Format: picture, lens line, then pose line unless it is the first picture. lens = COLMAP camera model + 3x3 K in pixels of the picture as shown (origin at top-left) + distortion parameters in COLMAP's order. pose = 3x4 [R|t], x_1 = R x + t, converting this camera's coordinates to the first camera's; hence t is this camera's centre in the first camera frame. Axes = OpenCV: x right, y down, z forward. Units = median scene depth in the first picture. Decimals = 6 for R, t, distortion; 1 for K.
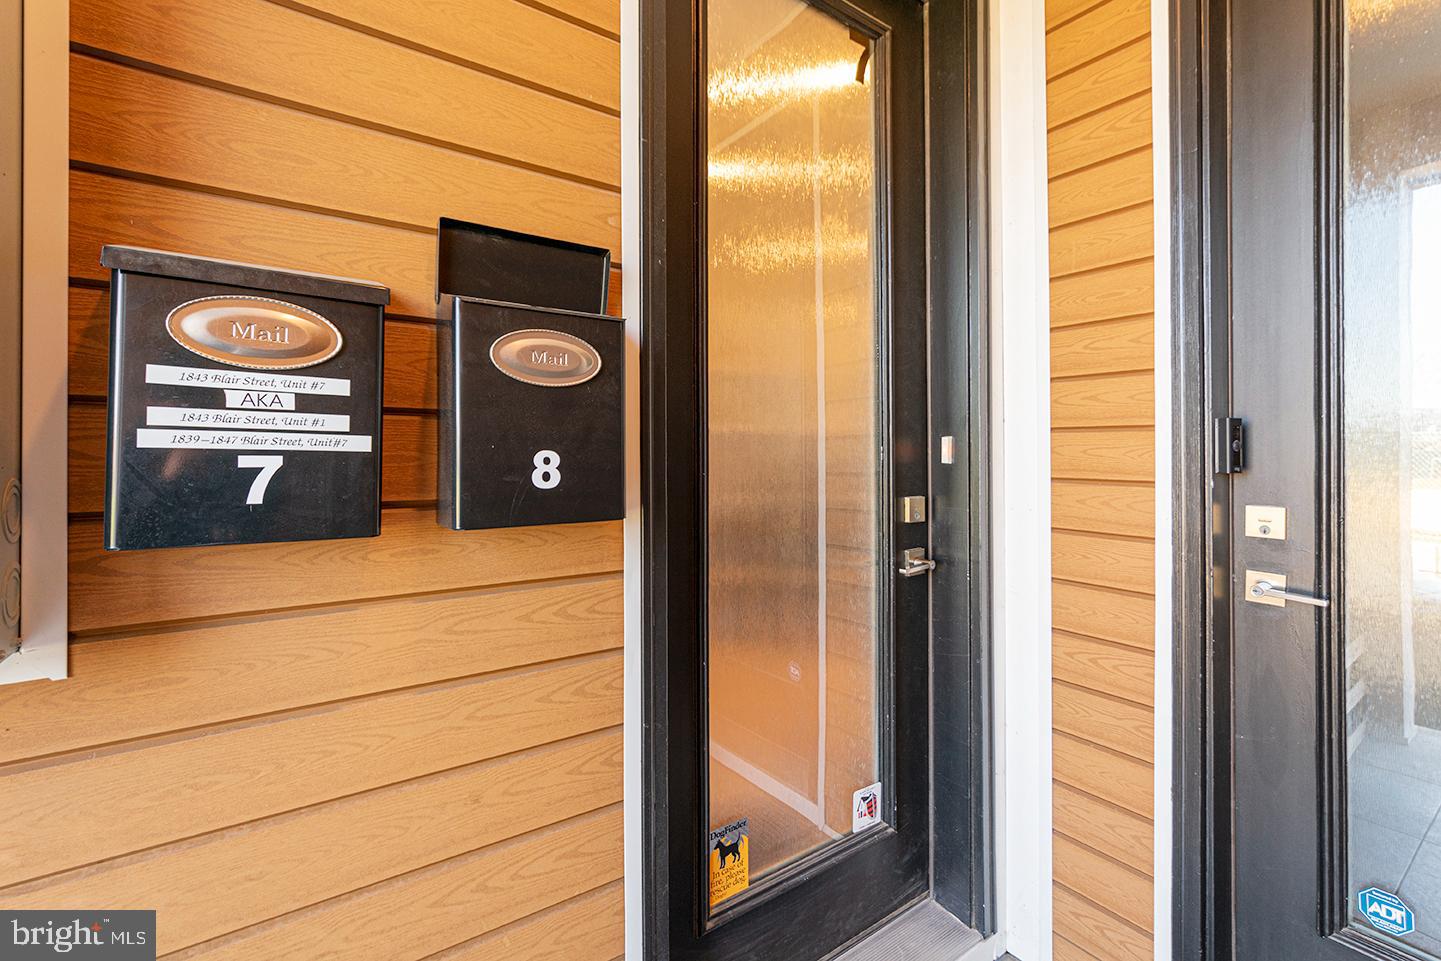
lens RADIAL K [[634.9, 0, 726.8], [0, 634.9, 481.2], [0, 0, 1]] dist [-0.003747, 0.000737]
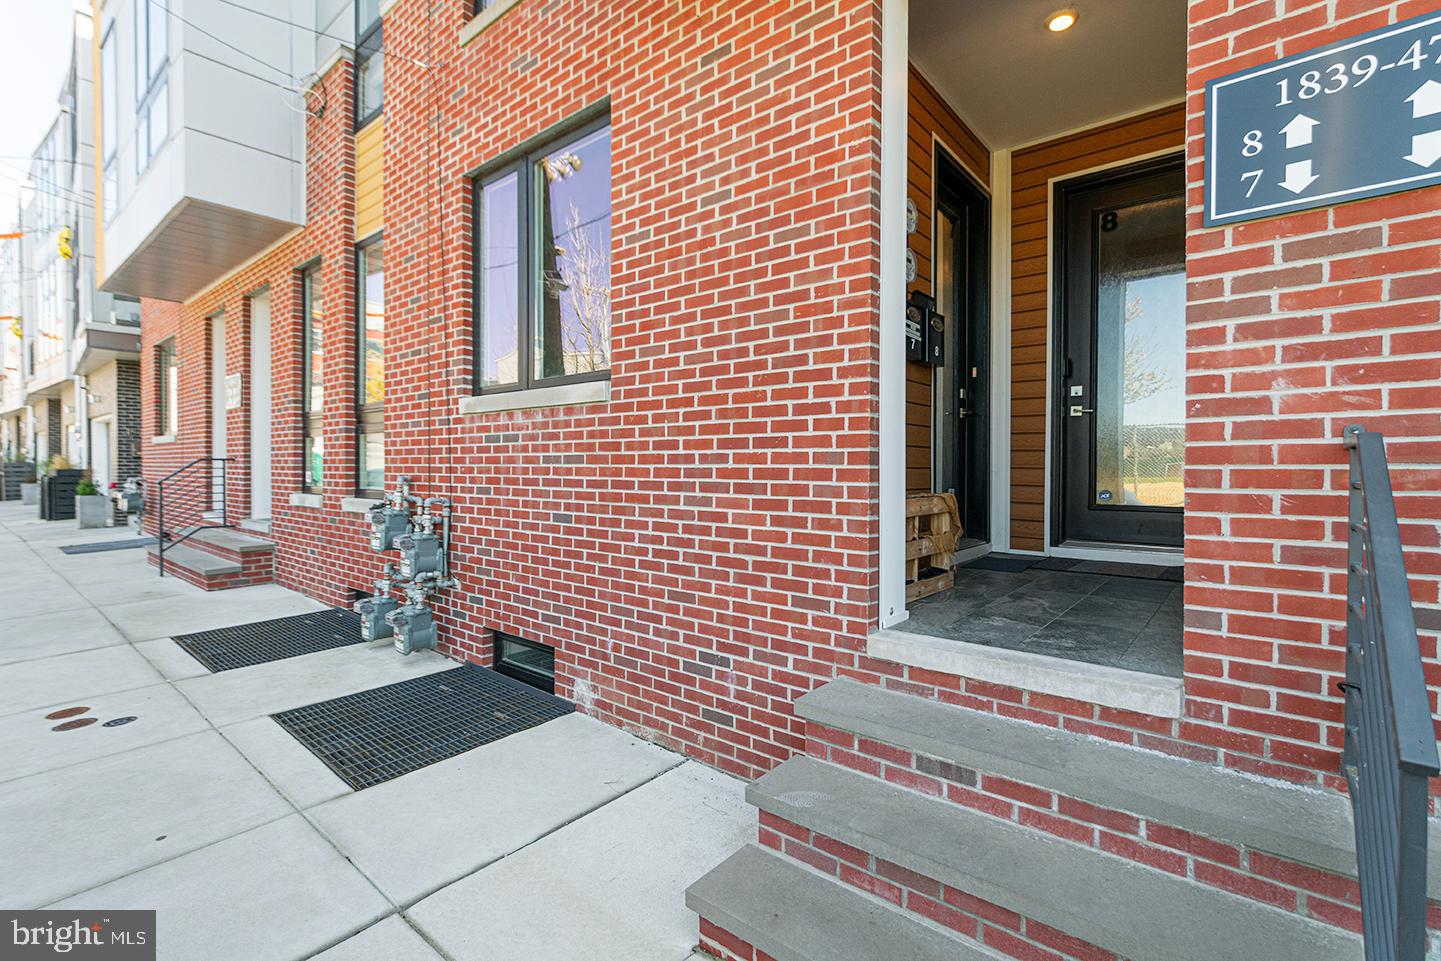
lens RADIAL K [[634.9, 0, 724.2], [0, 634.9, 479.7], [0, 0, 1]] dist [-0.003747, 0.000737]
pose [[0.975005, 0.020638, 0.221220, -1.646410], [-0.020959, 0.999780, -0.000893, 0.557046], [-0.221190, -0.003766, 0.975223, -1.802756]]
